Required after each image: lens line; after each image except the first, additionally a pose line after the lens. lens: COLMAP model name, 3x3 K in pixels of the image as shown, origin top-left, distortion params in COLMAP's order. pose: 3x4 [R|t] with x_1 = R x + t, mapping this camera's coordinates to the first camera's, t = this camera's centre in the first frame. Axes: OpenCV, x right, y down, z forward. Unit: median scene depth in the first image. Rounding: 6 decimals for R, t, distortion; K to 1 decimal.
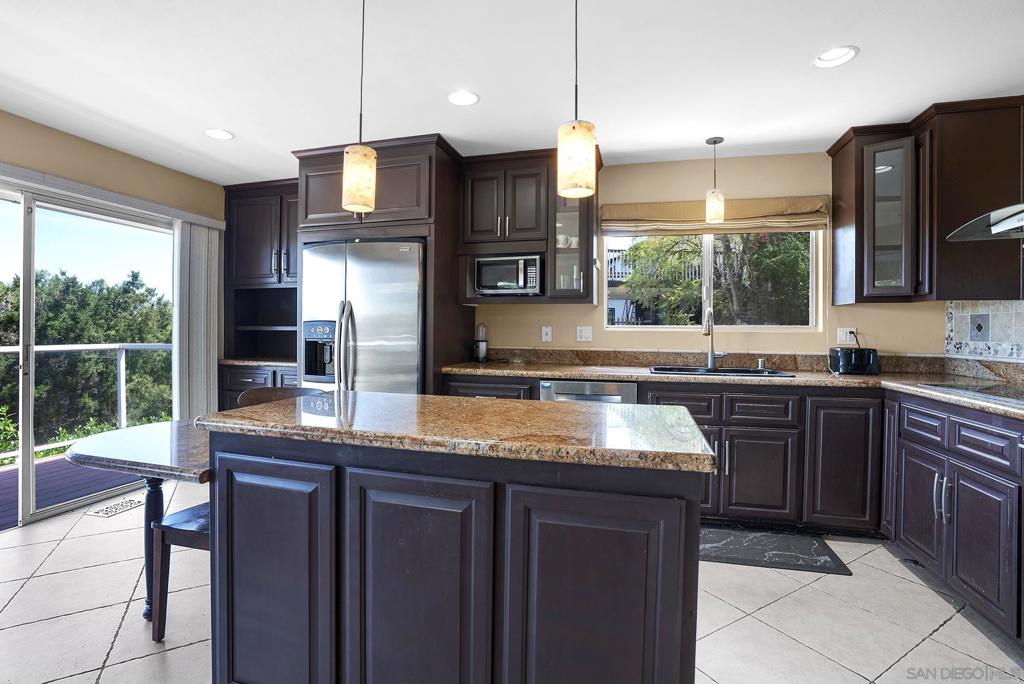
lens RADIAL K [[487.2, 0, 498.7], [0, 487.2, 334.9], [0, 0, 1]] dist [-0.043009, 0.014500]
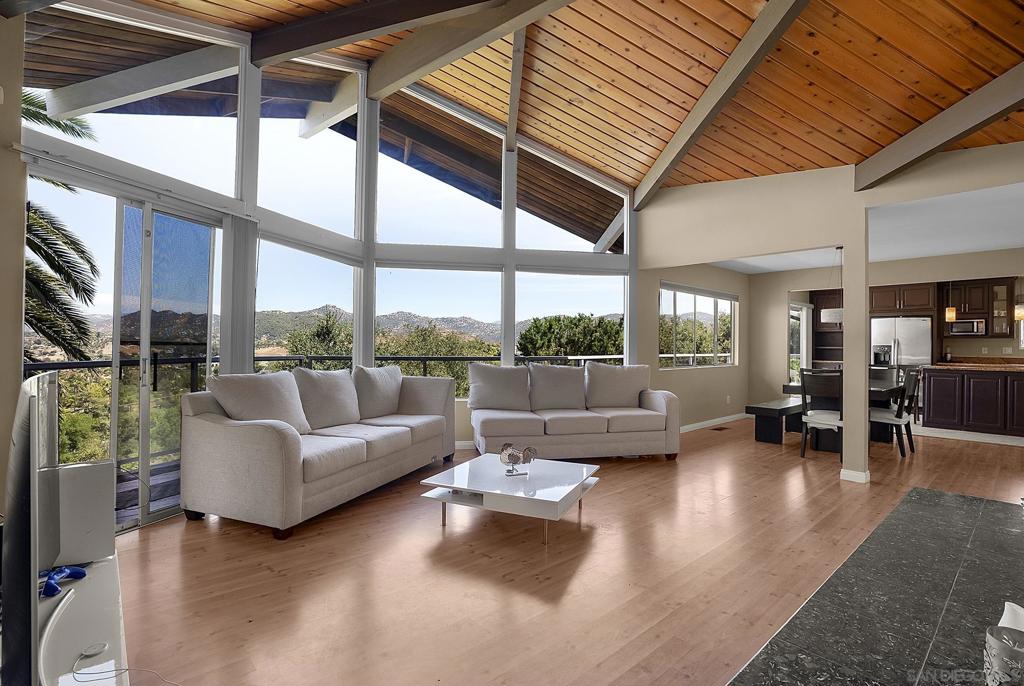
lens RADIAL K [[487.2, 0, 515.4], [0, 487.2, 338.9], [0, 0, 1]] dist [-0.043009, 0.014500]
pose [[0.837483, -0.004895, -0.546441, -0.672289], [-0.010624, 0.999625, -0.025237, 0.028745], [0.546359, 0.026941, 0.837117, -2.611623]]
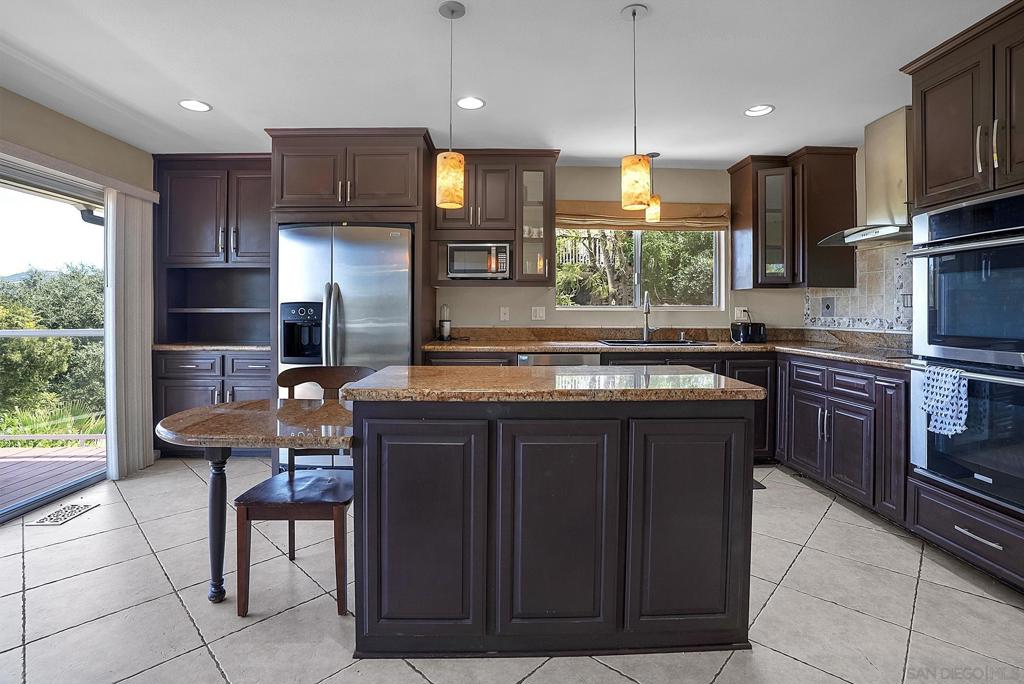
lens RADIAL K [[487.2, 0, 518.8], [0, 487.2, 317.1], [0, 0, 1]] dist [-0.043009, 0.014500]
pose [[0.957313, -0.009745, 0.288888, -0.237752], [0.008848, 0.999951, 0.004410, 0.000721], [-0.288917, -0.001665, 0.957353, -0.083645]]
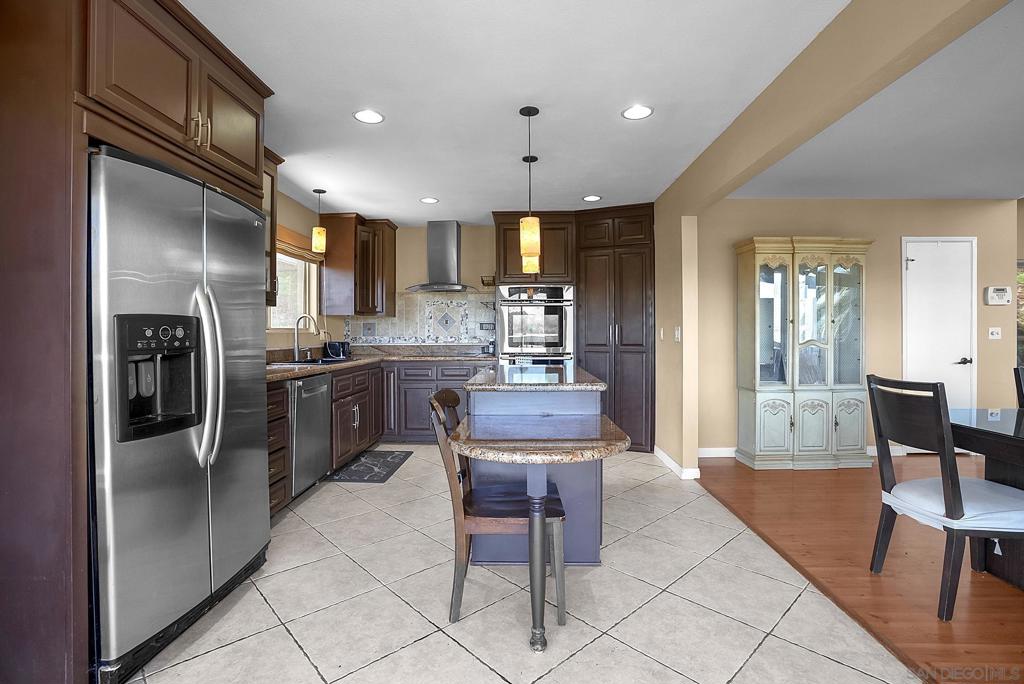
lens RADIAL K [[487.2, 0, 504.1], [0, 487.2, 338.5], [0, 0, 1]] dist [-0.043009, 0.014500]
pose [[-0.201626, -0.016986, 0.979315, -0.965281], [0.014263, 0.999693, 0.020276, -0.008914], [-0.979359, 0.018056, -0.201322, 0.749723]]
